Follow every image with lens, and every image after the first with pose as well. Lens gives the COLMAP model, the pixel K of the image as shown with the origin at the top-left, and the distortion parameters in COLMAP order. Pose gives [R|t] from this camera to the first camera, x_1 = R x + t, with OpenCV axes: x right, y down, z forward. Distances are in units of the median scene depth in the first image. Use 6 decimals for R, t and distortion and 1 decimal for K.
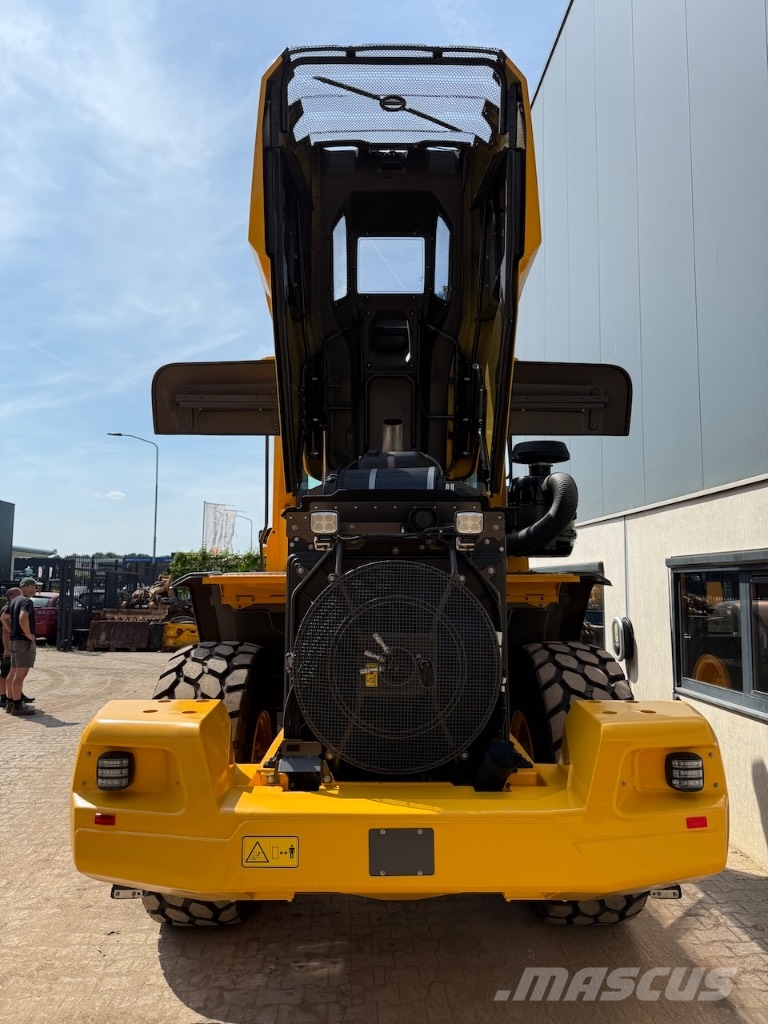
lens RADIAL K [[725.4, 0, 384.0], [0, 725.4, 512.0], [0, 0, 1]] dist [0.031681, -0.040575]
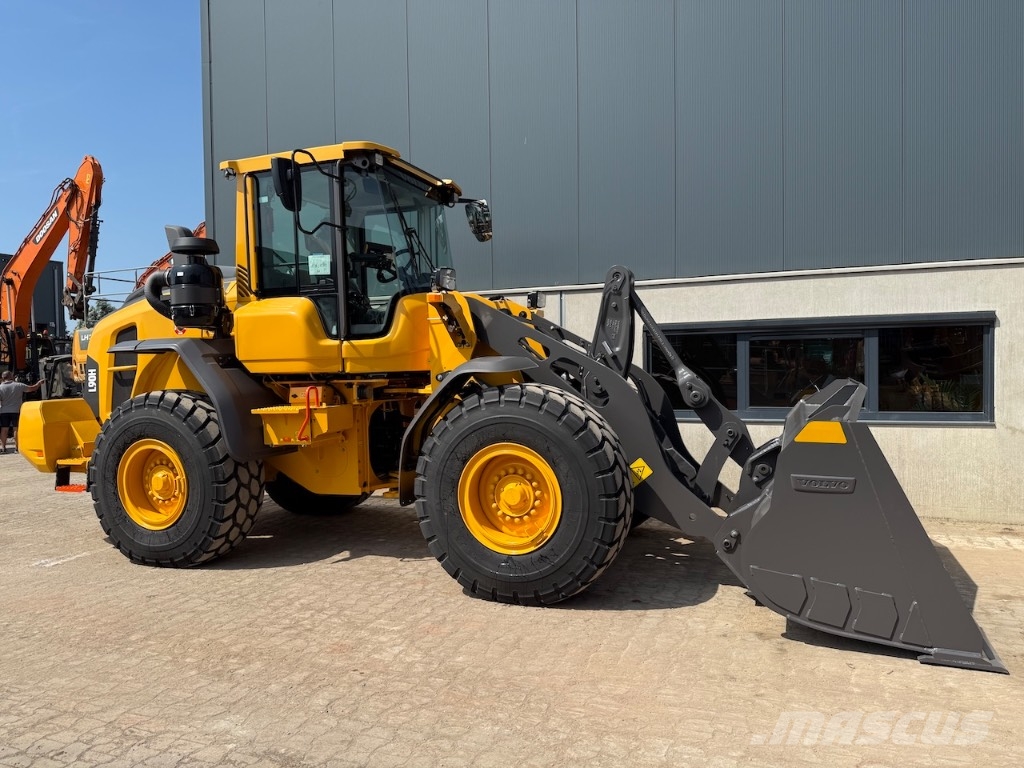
lens RADIAL K [[721.4, 0, 512.0], [0, 721.4, 384.0], [0, 0, 1]] dist [0.057143, -0.085000]
pose [[0.410519, -0.033596, 0.911233, -1.548742], [-0.074272, 0.994769, 0.070136, 0.157137], [-0.908822, -0.096471, 0.405876, 1.107390]]
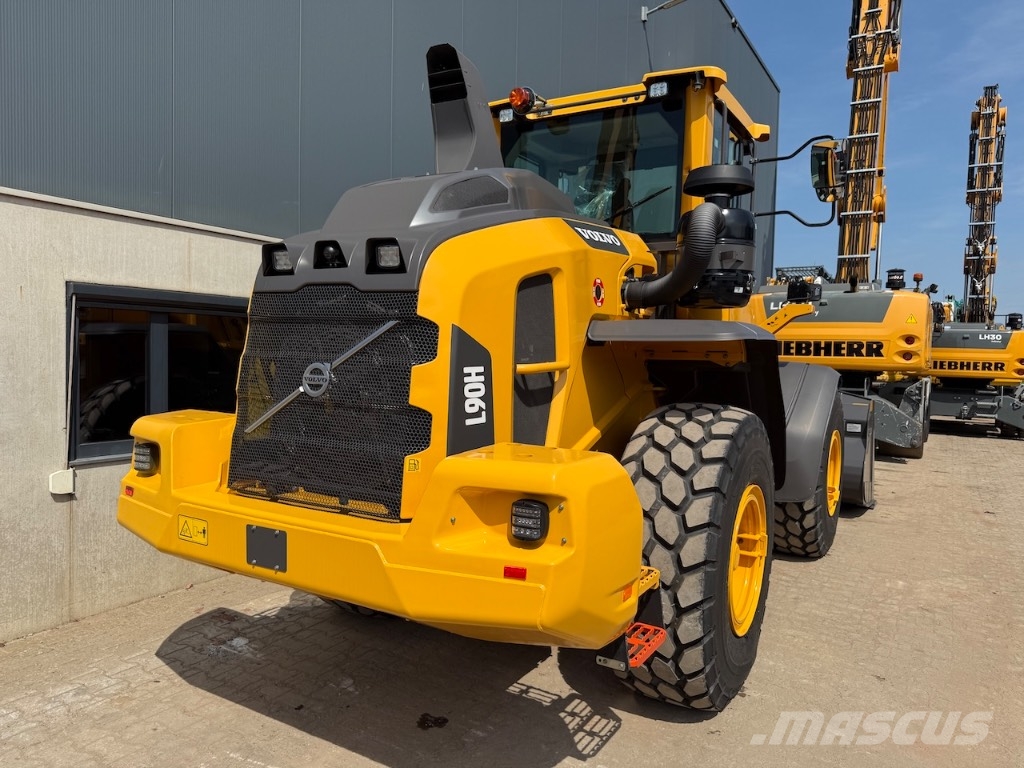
lens RADIAL K [[721.0, 0, 512.0], [0, 721.0, 384.0], [0, 0, 1]] dist [0.028123, -0.037317]
pose [[-0.829012, -0.045220, 0.557400, -0.664986], [-0.082406, 0.995723, -0.041780, 0.386533], [-0.553127, -0.080569, -0.829192, 3.541604]]
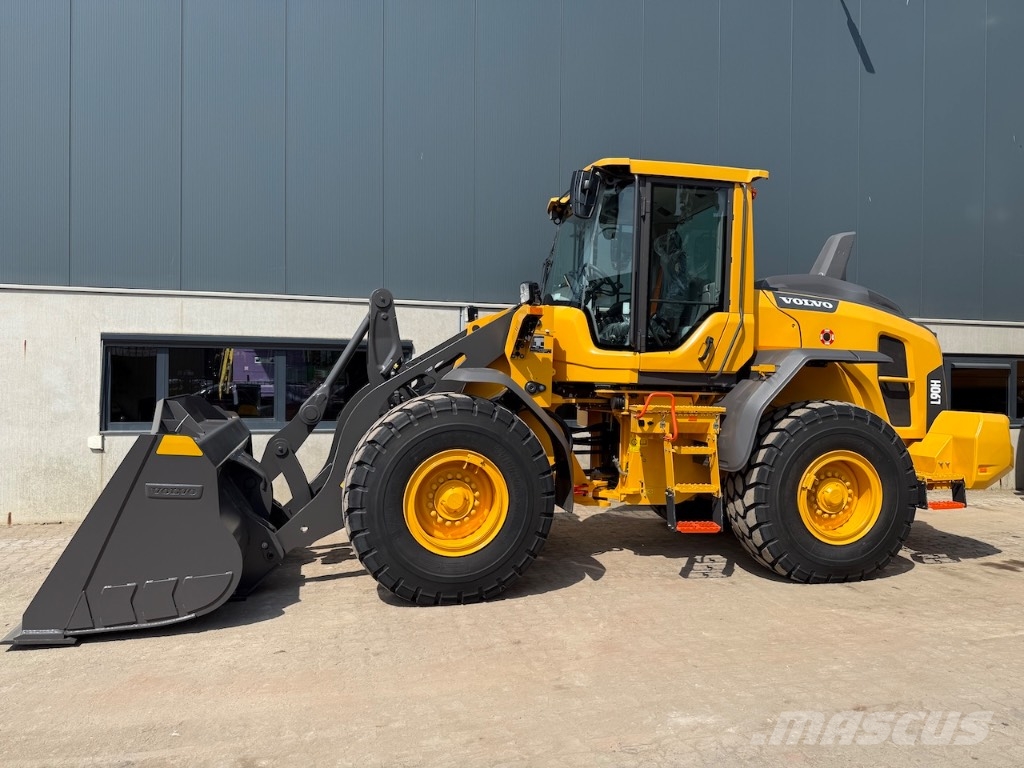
lens RADIAL K [[717.2, 0, 508.3], [0, 717.2, 390.1], [0, 0, 1]] dist [0.031896, -0.037592]
pose [[-0.199872, -0.018860, 0.979640, -1.744039], [-0.109469, 0.993985, -0.003198, 0.275909], [-0.973688, -0.107879, -0.200735, 2.227050]]
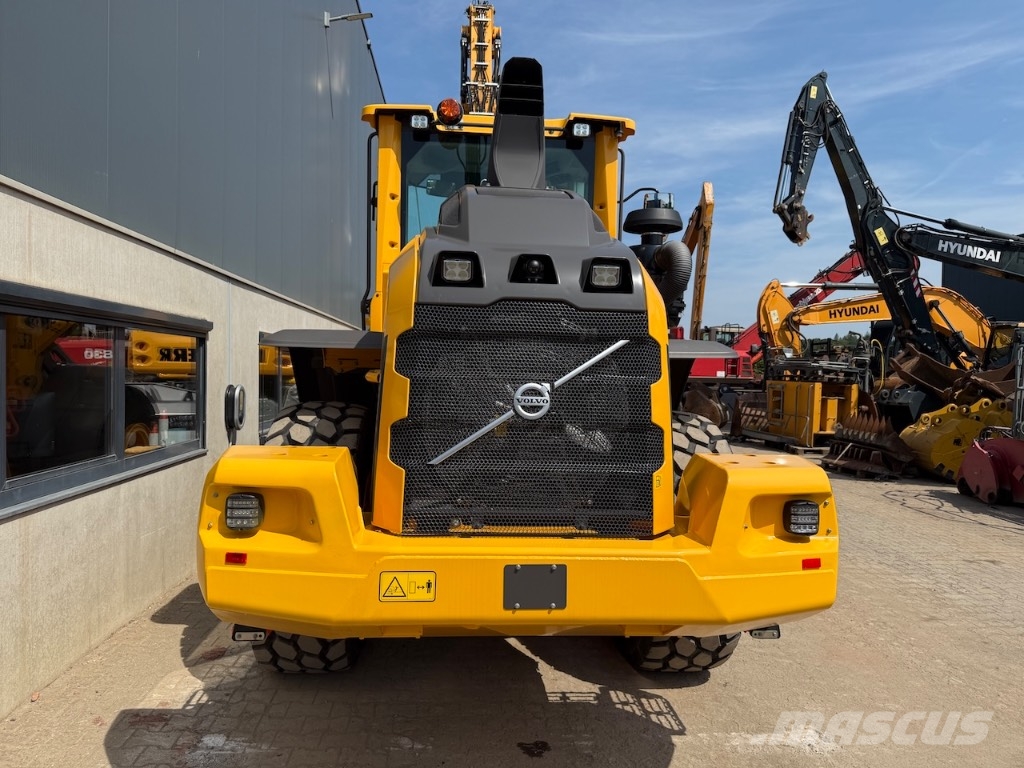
lens RADIAL K [[725.4, 0, 505.6], [0, 725.4, 378.4], [0, 0, 1]] dist [0.031681, -0.040575]
pose [[-0.999670, -0.019473, -0.016766, -0.024875], [-0.017869, 0.995689, -0.091015, 0.410773], [0.018466, -0.090685, -0.995708, 3.741215]]
